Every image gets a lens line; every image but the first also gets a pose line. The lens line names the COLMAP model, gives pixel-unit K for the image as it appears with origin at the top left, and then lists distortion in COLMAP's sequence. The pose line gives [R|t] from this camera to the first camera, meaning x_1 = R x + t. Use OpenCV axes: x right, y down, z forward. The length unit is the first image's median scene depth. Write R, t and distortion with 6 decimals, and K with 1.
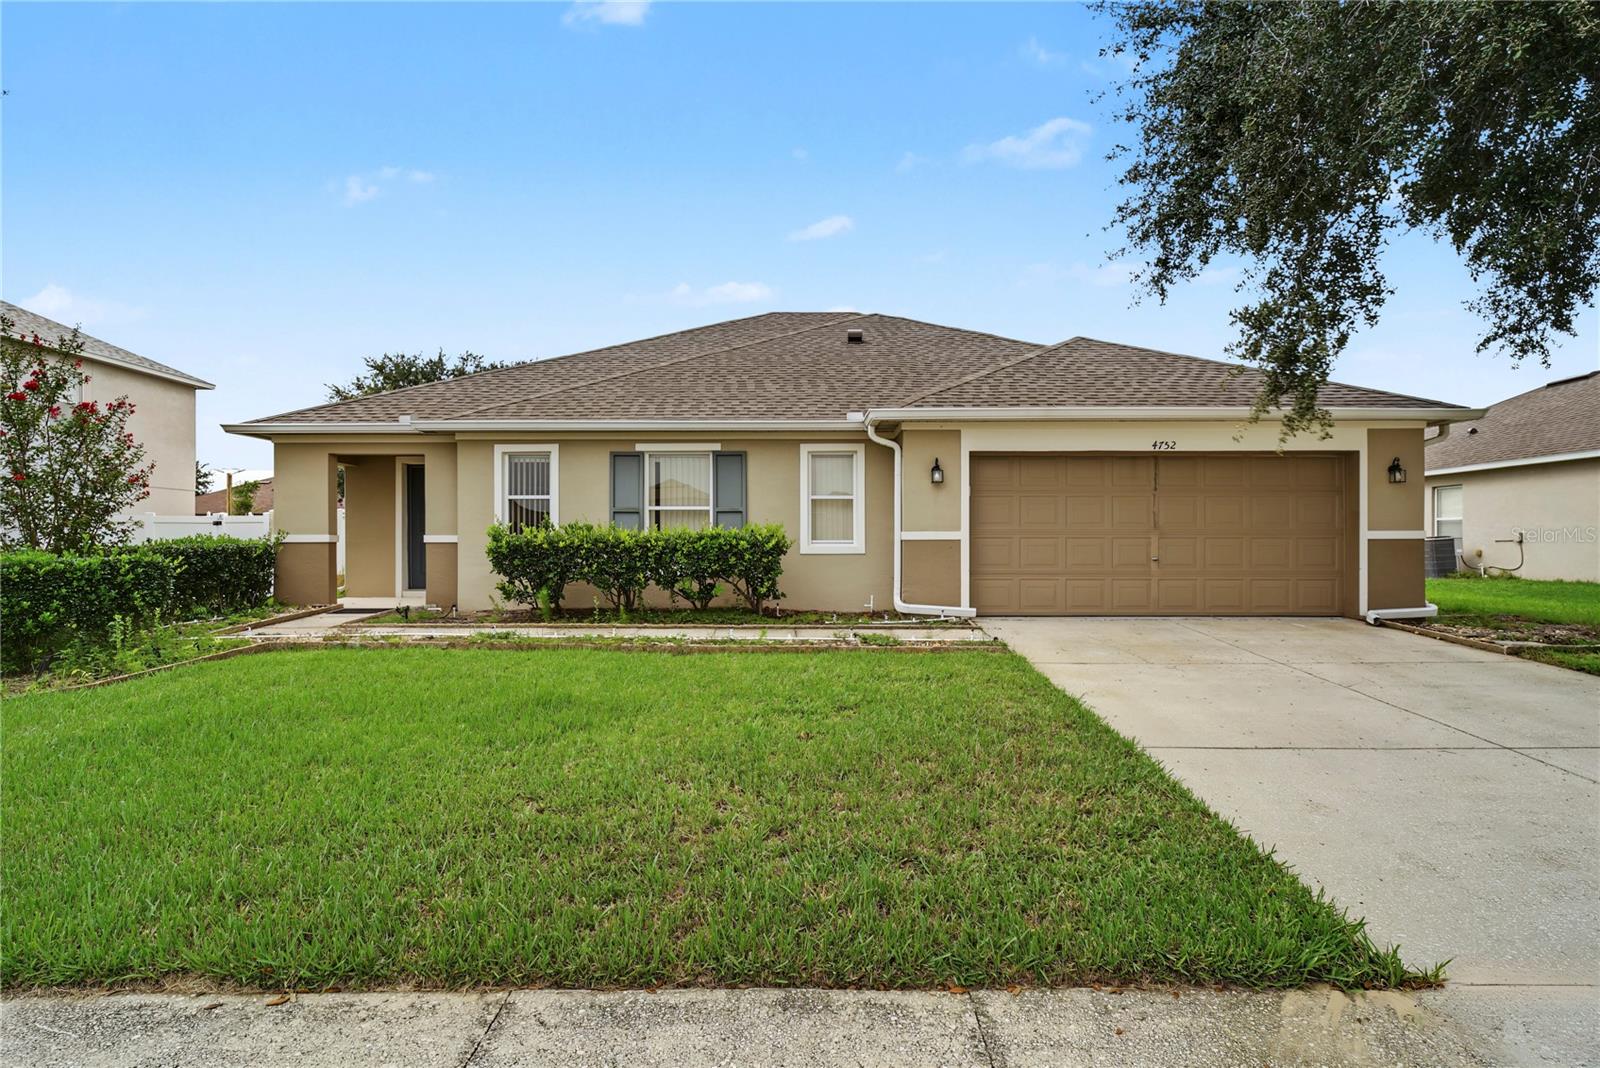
lens RADIAL K [[825.1, 0, 800.0], [0, 825.1, 534.0], [0, 0, 1]] dist [0.004064, 0.000109]
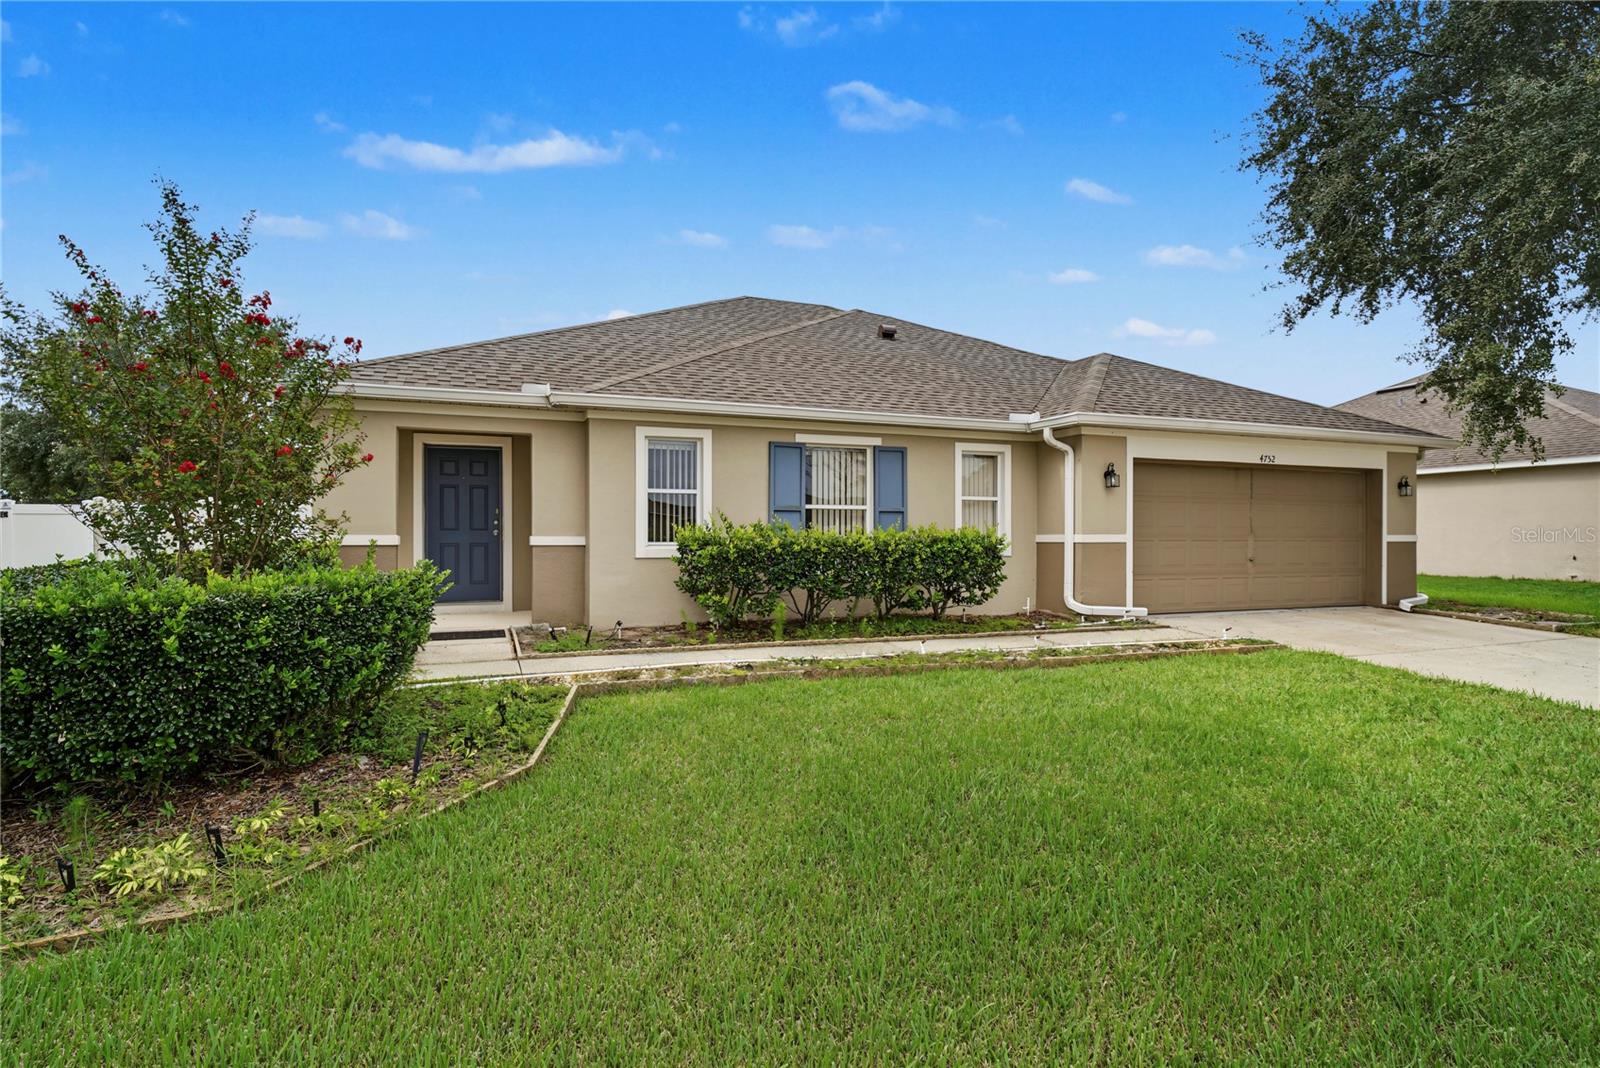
lens RADIAL K [[825.1, 0, 800.0], [0, 825.1, 534.0], [0, 0, 1]] dist [0.004064, 0.000109]
pose [[0.927781, 0.003521, 0.373108, -0.529551], [-0.005144, 0.999981, 0.003354, -0.004677], [-0.373089, -0.005031, 0.927782, 0.177010]]
